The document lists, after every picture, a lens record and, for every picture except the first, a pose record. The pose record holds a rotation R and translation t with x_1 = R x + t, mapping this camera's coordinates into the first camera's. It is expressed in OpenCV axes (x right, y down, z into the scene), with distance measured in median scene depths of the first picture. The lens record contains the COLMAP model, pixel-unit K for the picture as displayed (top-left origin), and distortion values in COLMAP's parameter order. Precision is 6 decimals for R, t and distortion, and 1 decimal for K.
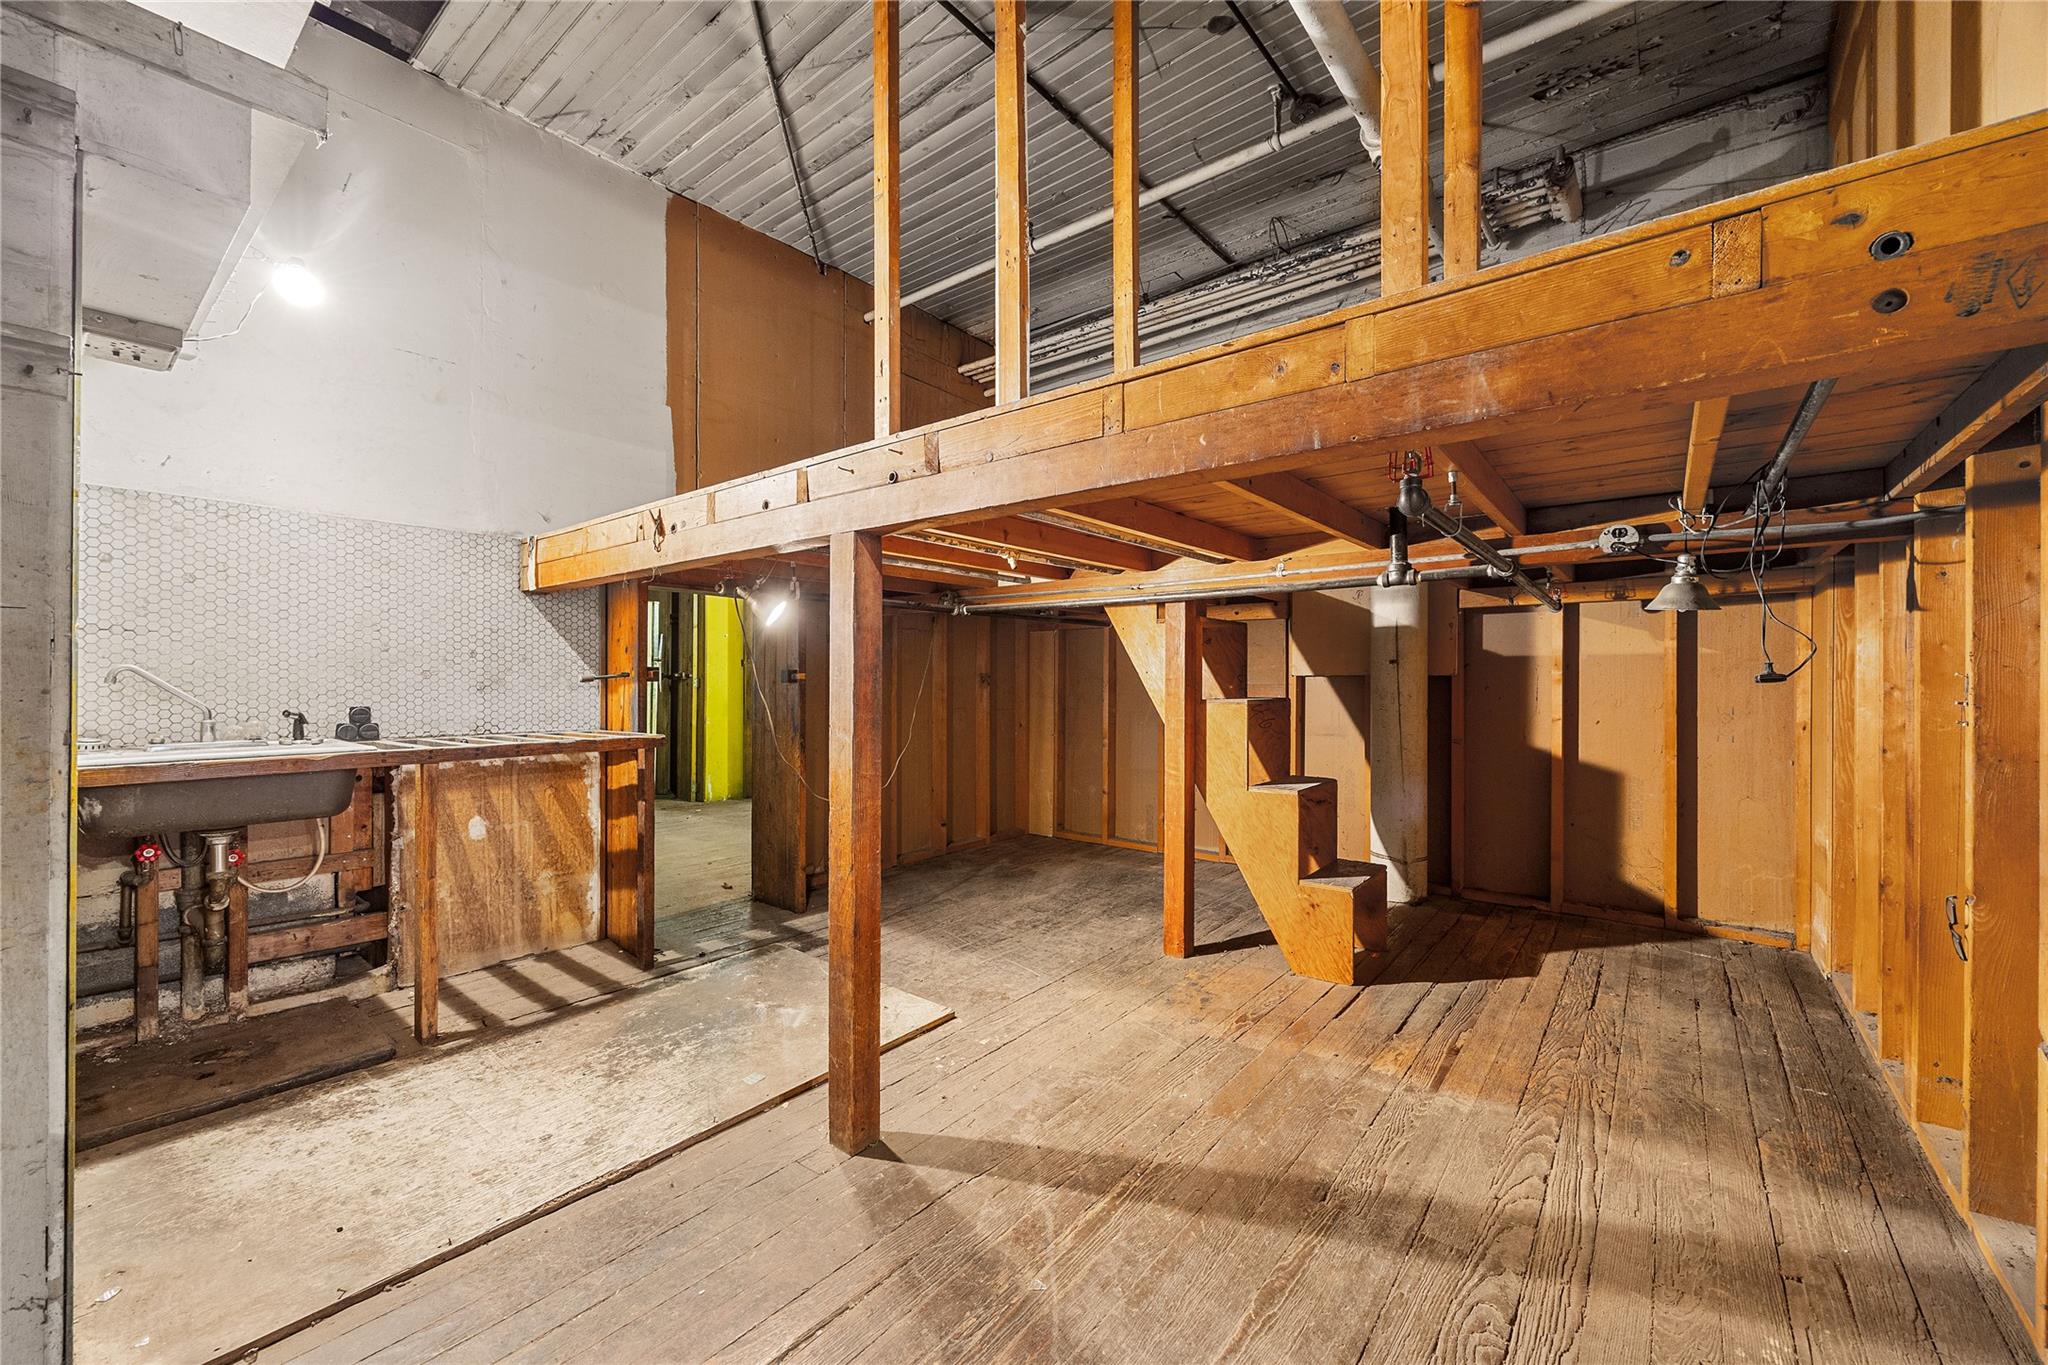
lens RADIAL K [[797.8, 0, 1025.5], [0, 797.8, 681.4], [0, 0, 1]] dist [-0.005721, 0.000627]
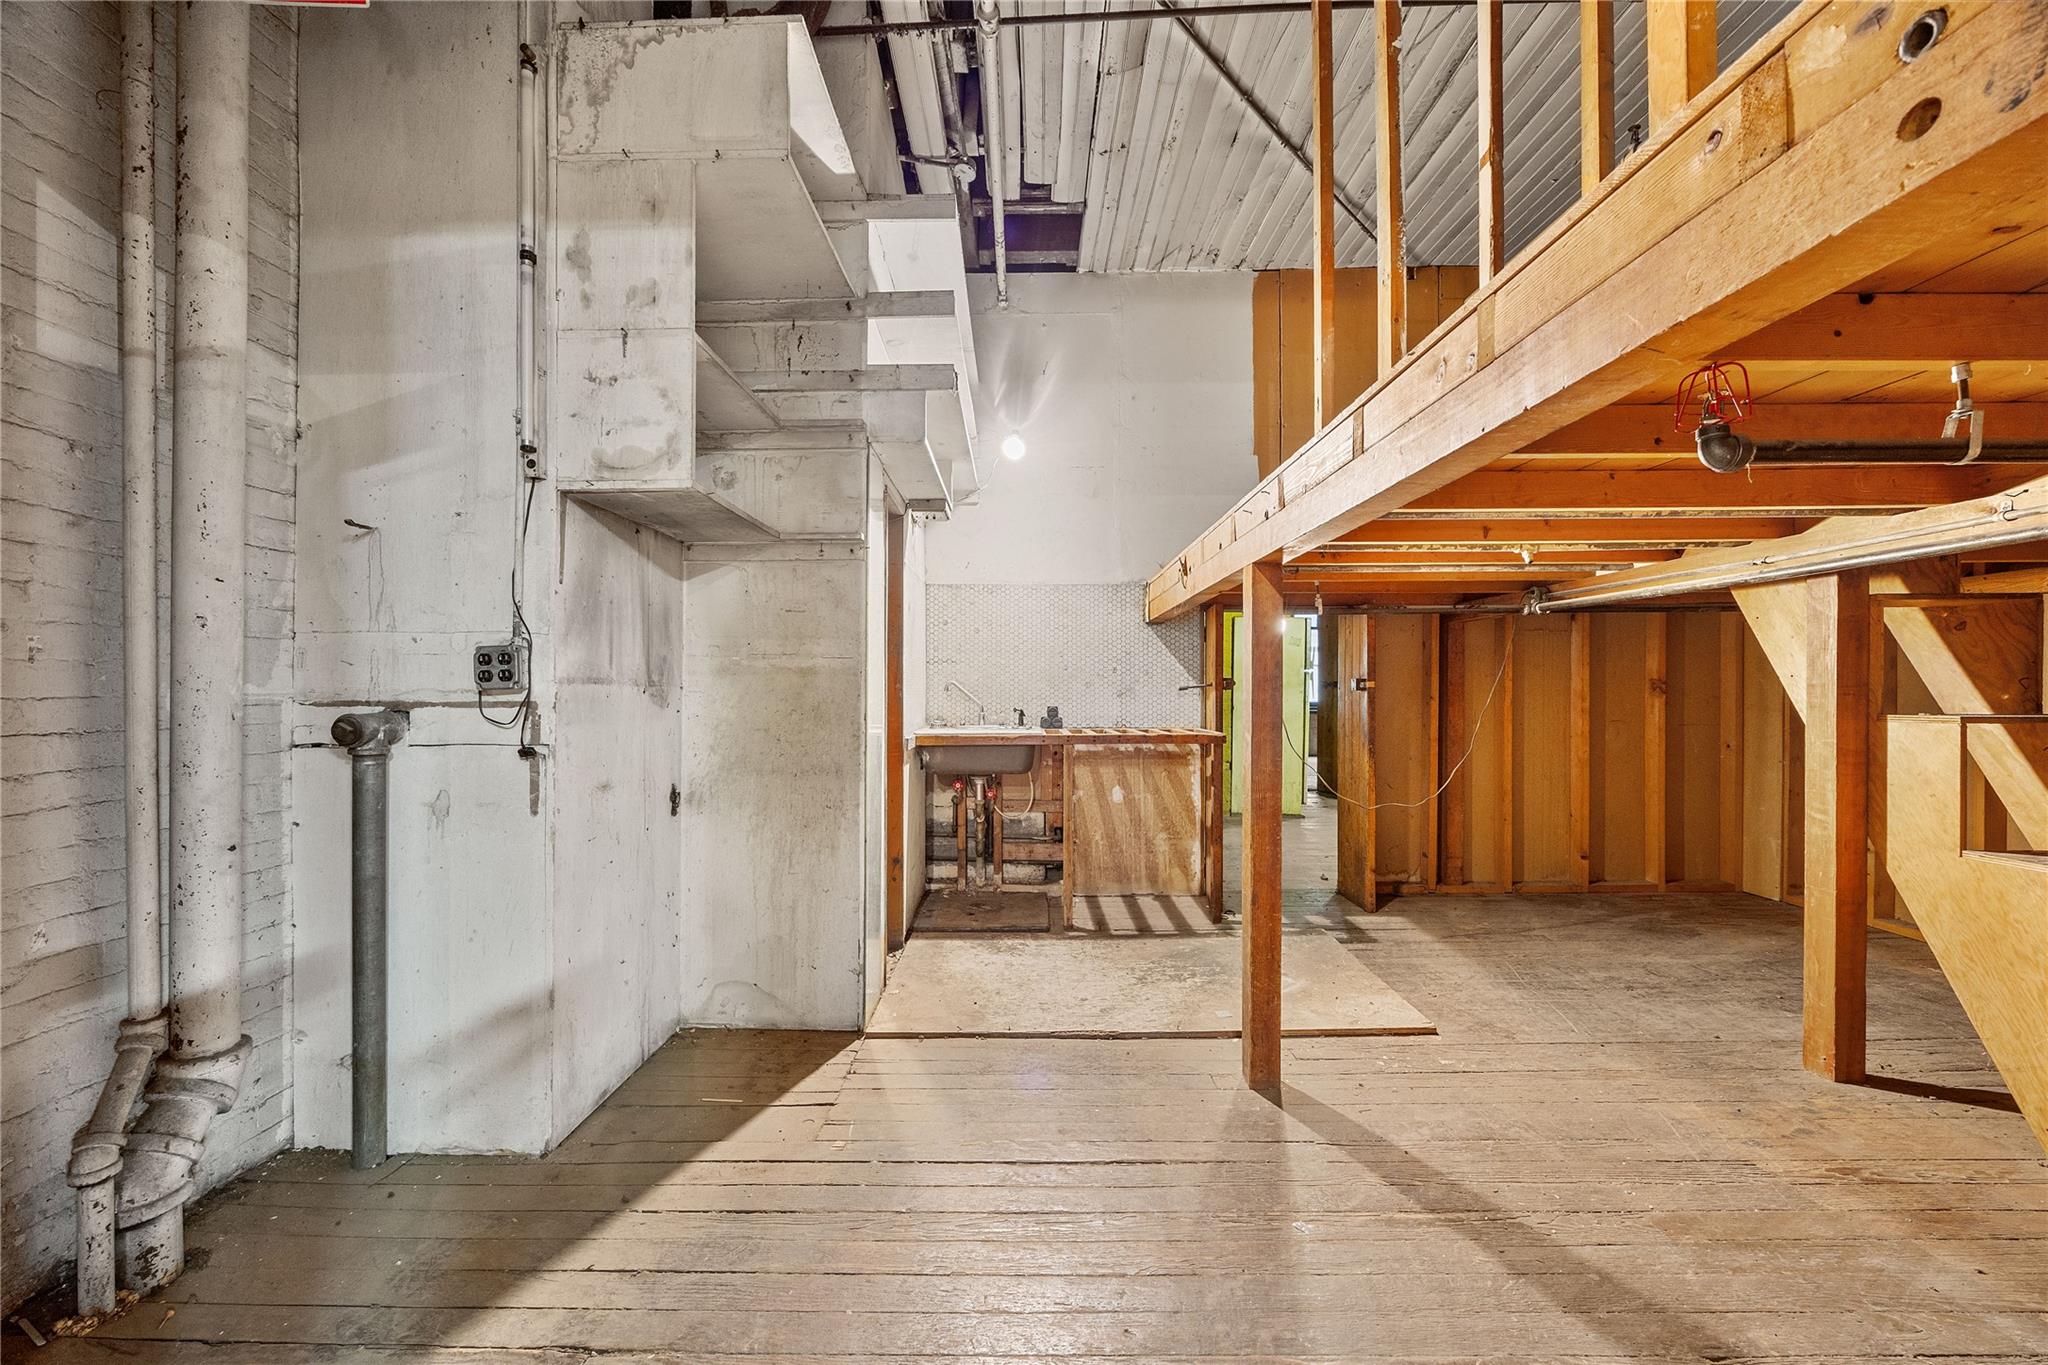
lens RADIAL K [[797.8, 0, 1007.5], [0, 797.8, 689.1], [0, 0, 1]] dist [-0.005721, 0.000627]
pose [[0.605340, -0.002174, -0.795964, 0.336029], [0.002245, 0.999997, -0.001023, -0.000196], [0.795964, -0.001168, 0.605343, -0.004727]]
